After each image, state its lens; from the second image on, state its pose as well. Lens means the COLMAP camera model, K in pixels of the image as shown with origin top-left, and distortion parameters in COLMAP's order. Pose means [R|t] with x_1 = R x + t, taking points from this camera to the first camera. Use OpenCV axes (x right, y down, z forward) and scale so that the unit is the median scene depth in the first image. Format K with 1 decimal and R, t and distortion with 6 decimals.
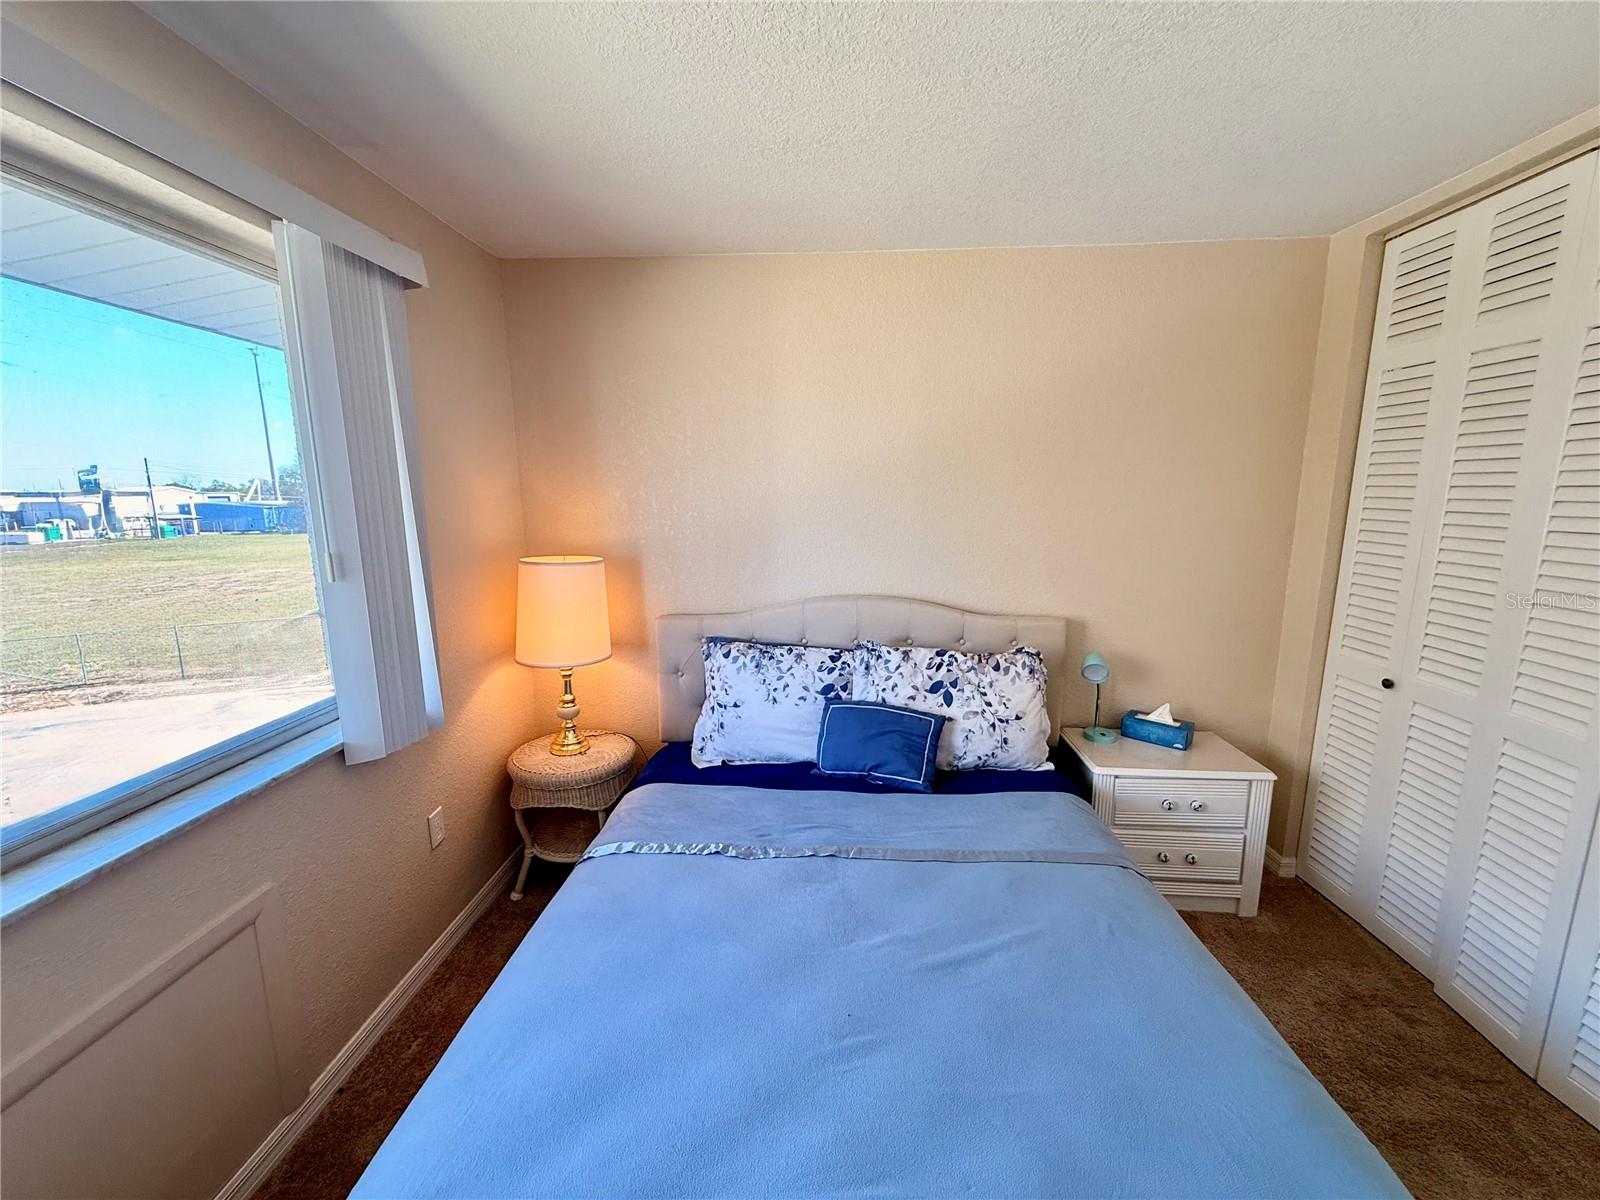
lens RADIAL K [[633.7, 0, 793.7], [0, 633.7, 599.5], [0, 0, 1]] dist [-0.000179, -0.000099]
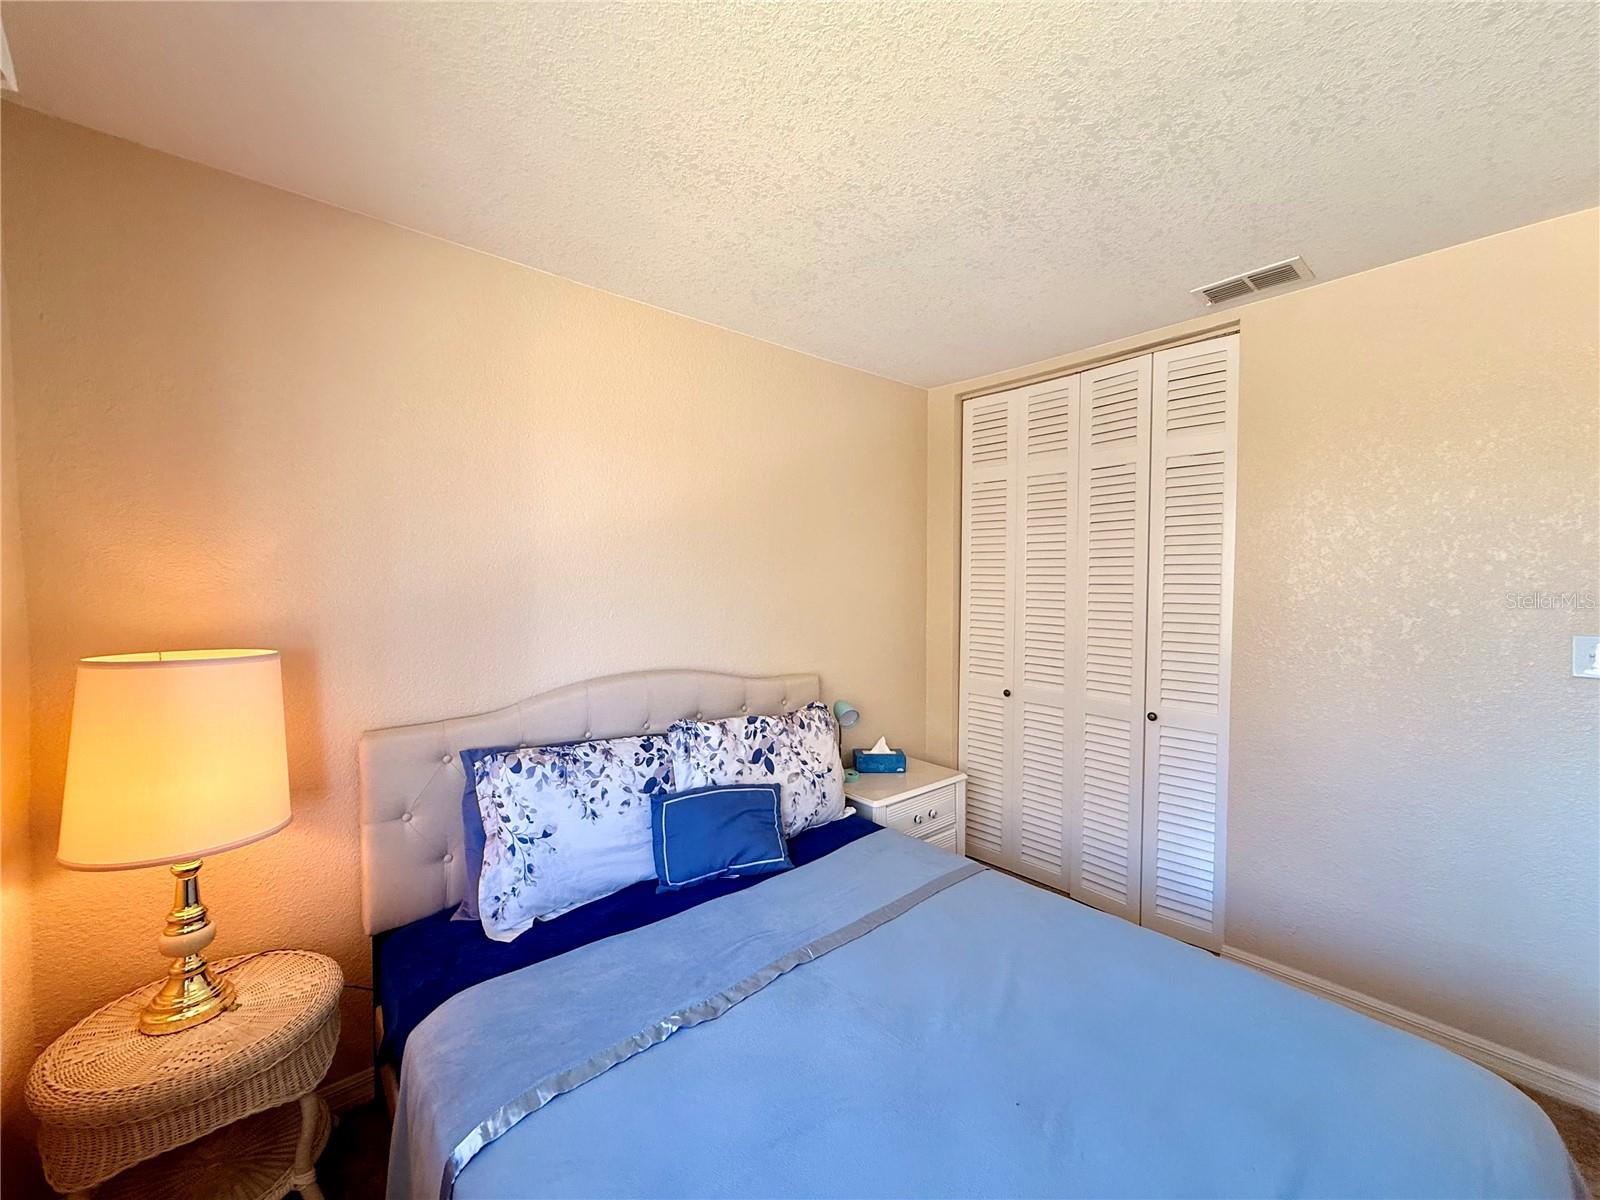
lens RADIAL K [[633.7, 0, 793.7], [0, 633.7, 599.5], [0, 0, 1]] dist [-0.000179, -0.000099]
pose [[0.719882, -0.017900, 0.693865, -0.388536], [0.113284, 0.989293, -0.092011, -0.000907], [-0.684789, 0.144841, 0.714202, 0.246729]]
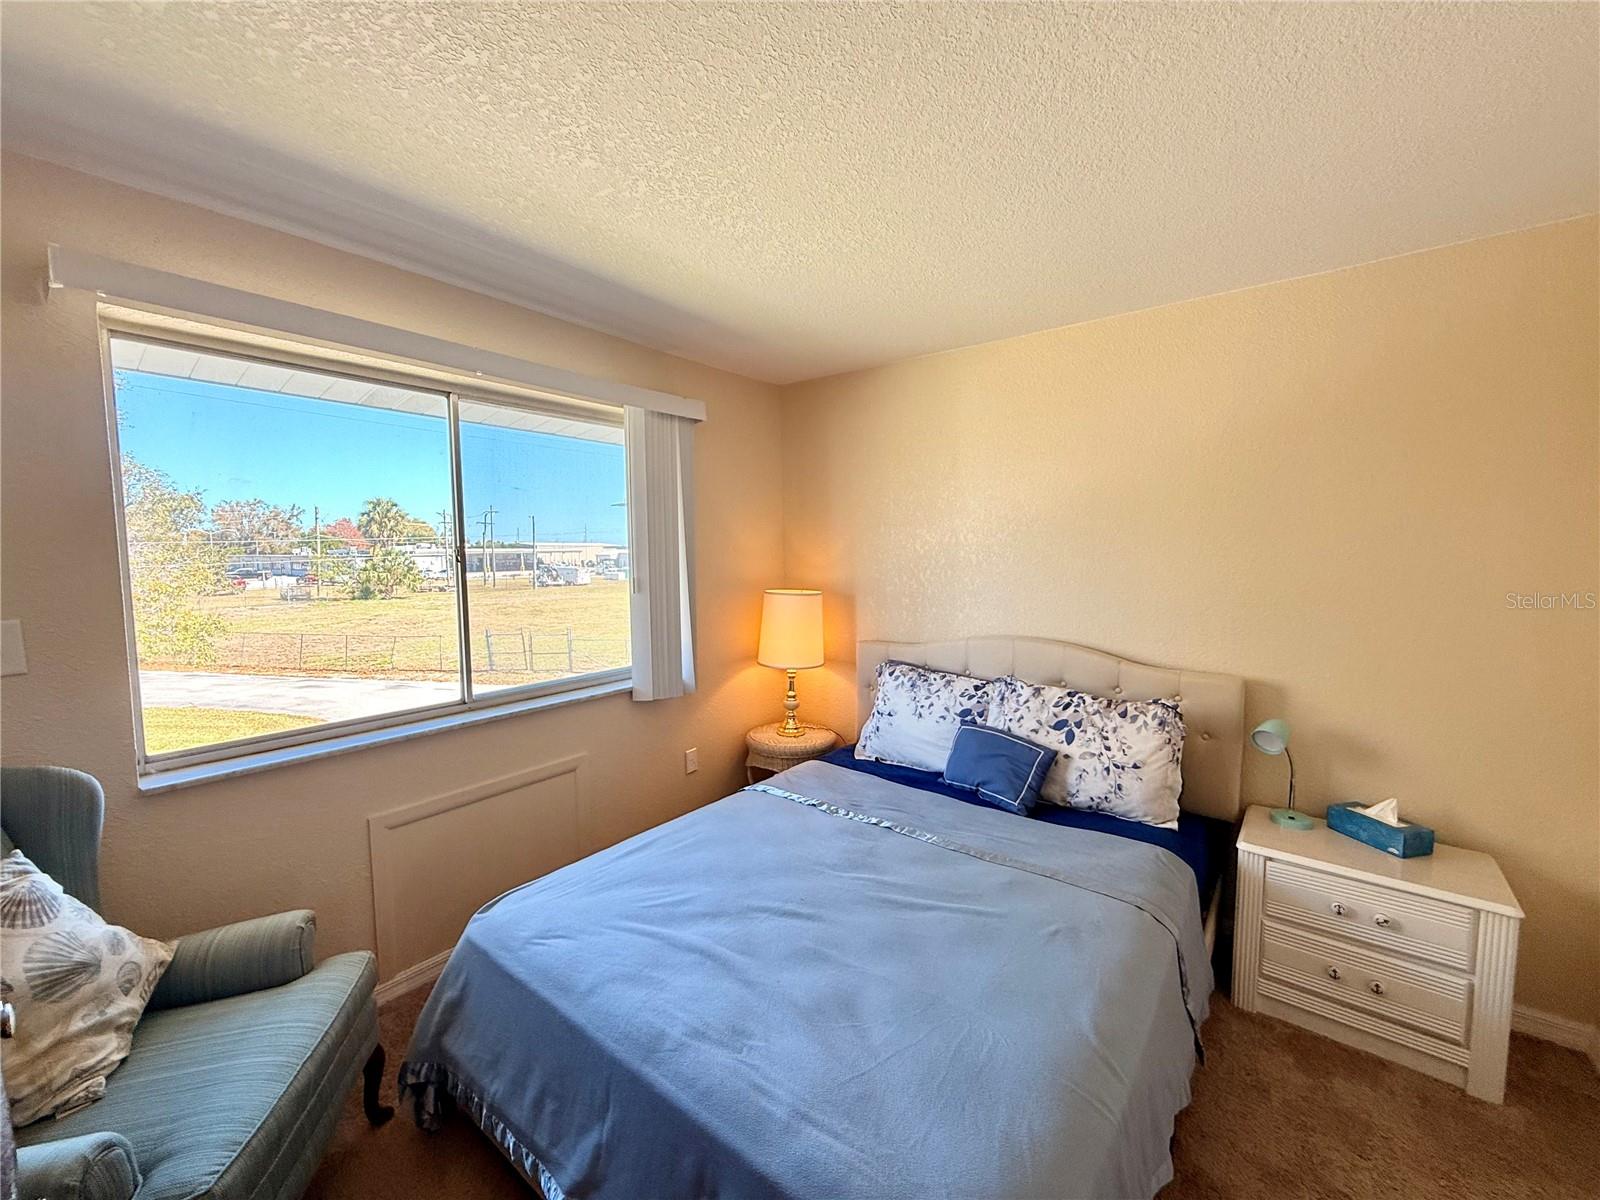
lens RADIAL K [[633.7, 0, 793.7], [0, 633.7, 599.5], [0, 0, 1]] dist [-0.000179, -0.000099]
pose [[0.817865, 0.046327, -0.573543, 0.454354], [-0.093393, 0.994225, -0.052870, 0.027612], [0.567781, 0.096806, 0.817468, -0.136674]]
